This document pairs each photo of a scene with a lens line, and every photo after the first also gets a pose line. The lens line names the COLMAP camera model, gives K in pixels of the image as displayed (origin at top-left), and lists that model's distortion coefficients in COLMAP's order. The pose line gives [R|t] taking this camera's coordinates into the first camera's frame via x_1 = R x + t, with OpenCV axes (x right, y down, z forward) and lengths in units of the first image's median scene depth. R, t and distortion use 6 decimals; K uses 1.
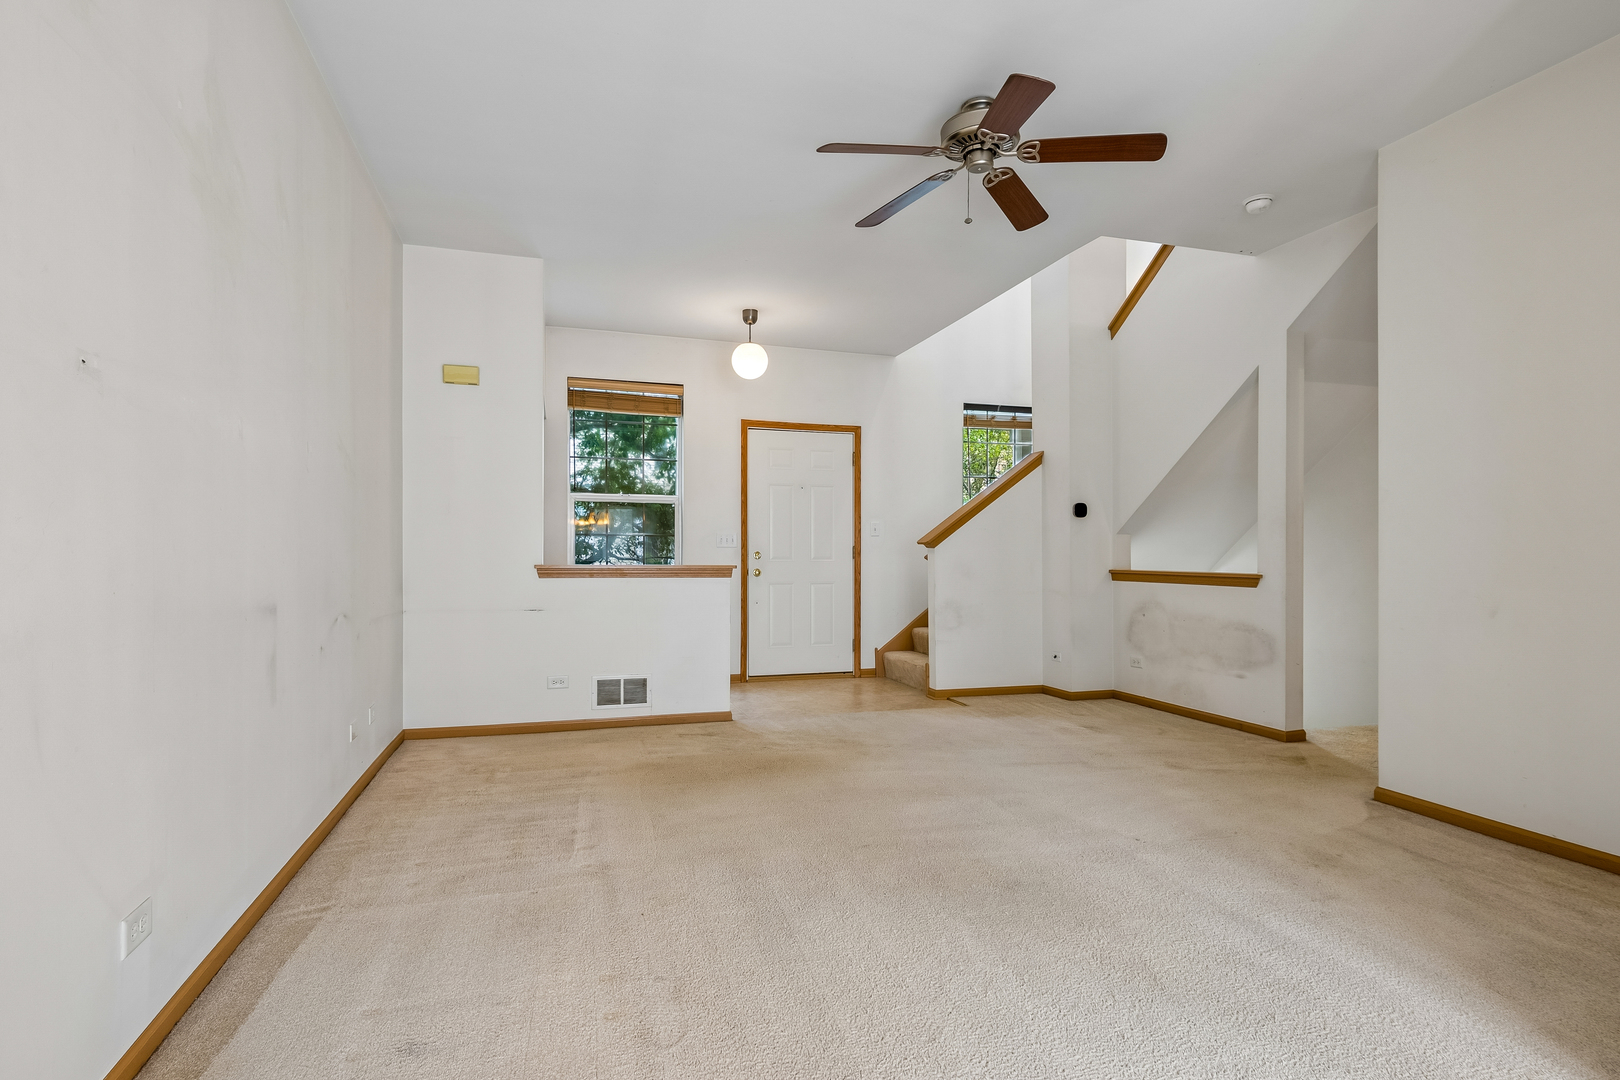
lens RADIAL K [[823.4, 0, 812.7], [0, 823.4, 555.9], [0, 0, 1]] dist [0.018784, -0.012087]
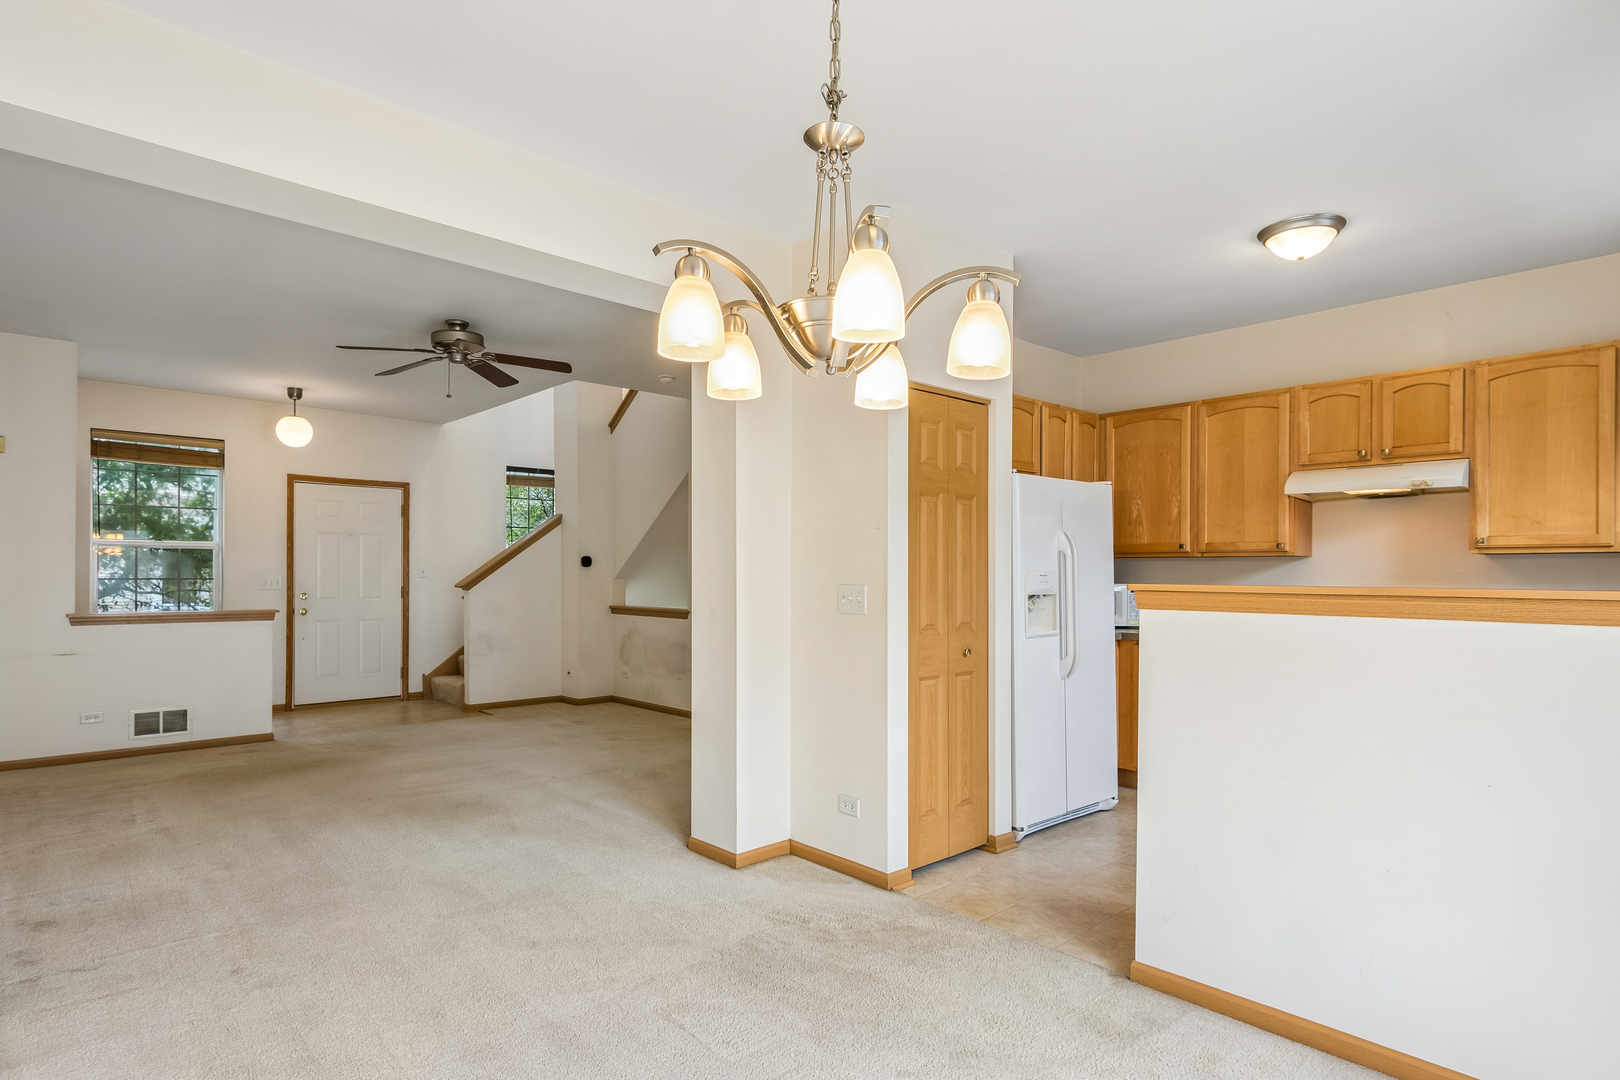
lens RADIAL K [[869.2, 0, 828.9], [0, 869.2, 566.8], [0, 0, 1]] dist [0.006860, -0.003483]
pose [[0.897379, 0.002619, 0.441252, 0.063914], [0.000198, 0.999980, -0.006337, -0.041994], [-0.441260, 0.005774, 0.897361, -0.475001]]
